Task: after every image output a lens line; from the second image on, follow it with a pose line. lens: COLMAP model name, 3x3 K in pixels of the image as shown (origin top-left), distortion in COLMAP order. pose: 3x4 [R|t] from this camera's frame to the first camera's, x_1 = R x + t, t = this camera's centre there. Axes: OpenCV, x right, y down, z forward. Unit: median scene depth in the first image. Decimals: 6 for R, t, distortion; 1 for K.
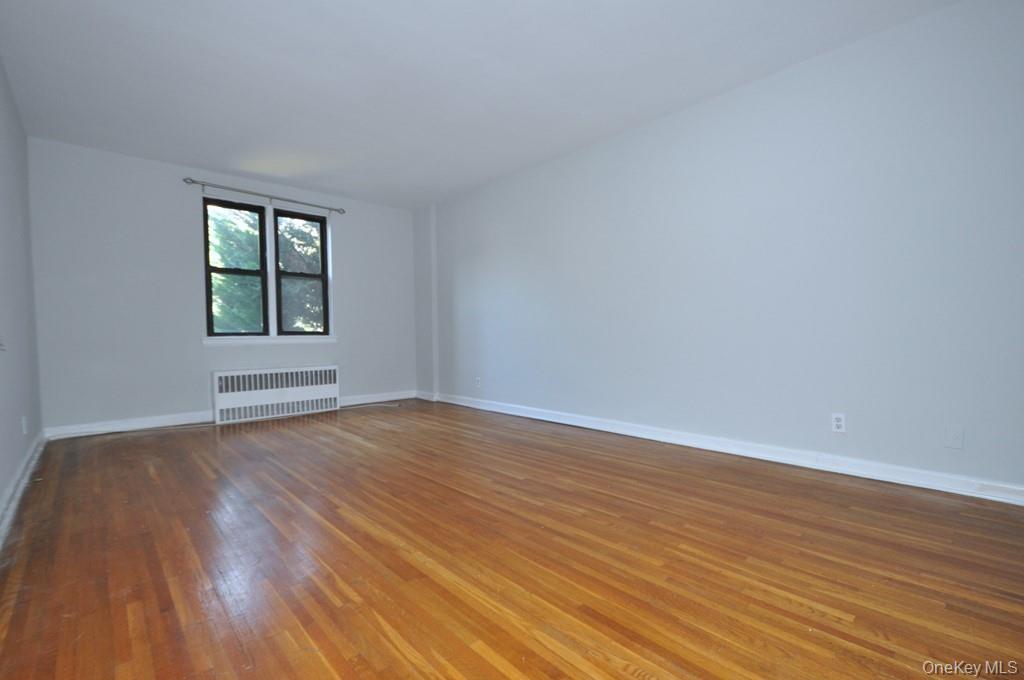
lens RADIAL K [[453.3, 0, 518.6], [0, 453.3, 350.5], [0, 0, 1]] dist [0.006056, -0.002119]
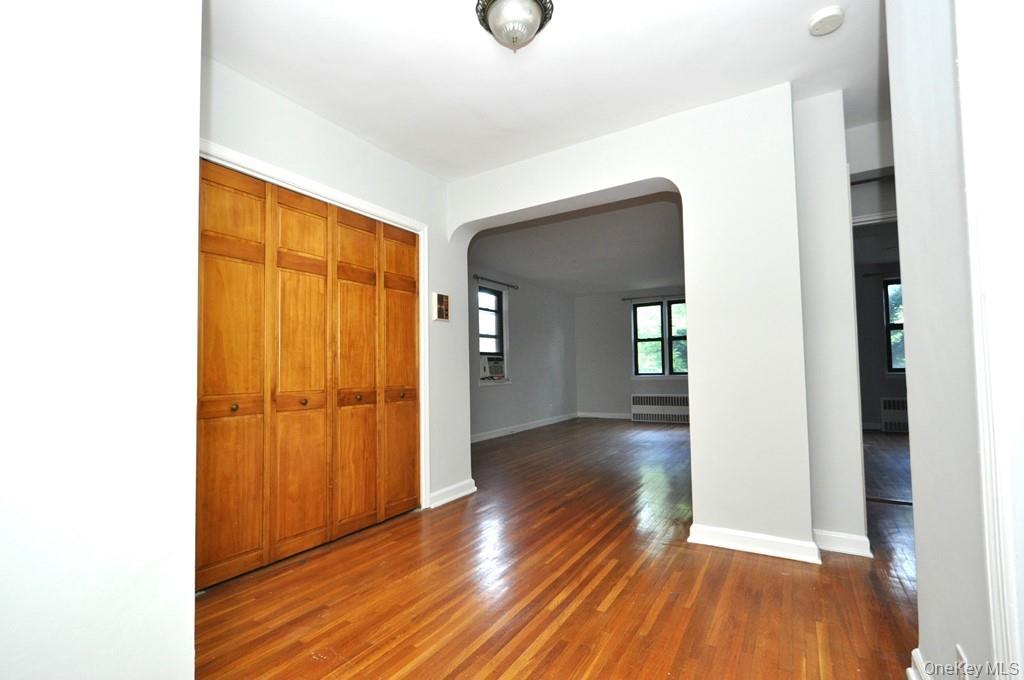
lens RADIAL K [[453.3, 0, 511.8], [0, 453.3, 355.0], [0, 0, 1]] dist [0.006056, -0.002119]
pose [[0.262116, -0.030491, -0.964555, 1.016198], [-0.019572, 0.999127, -0.036903, -0.035210], [0.964838, 0.028551, 0.261290, -0.011446]]
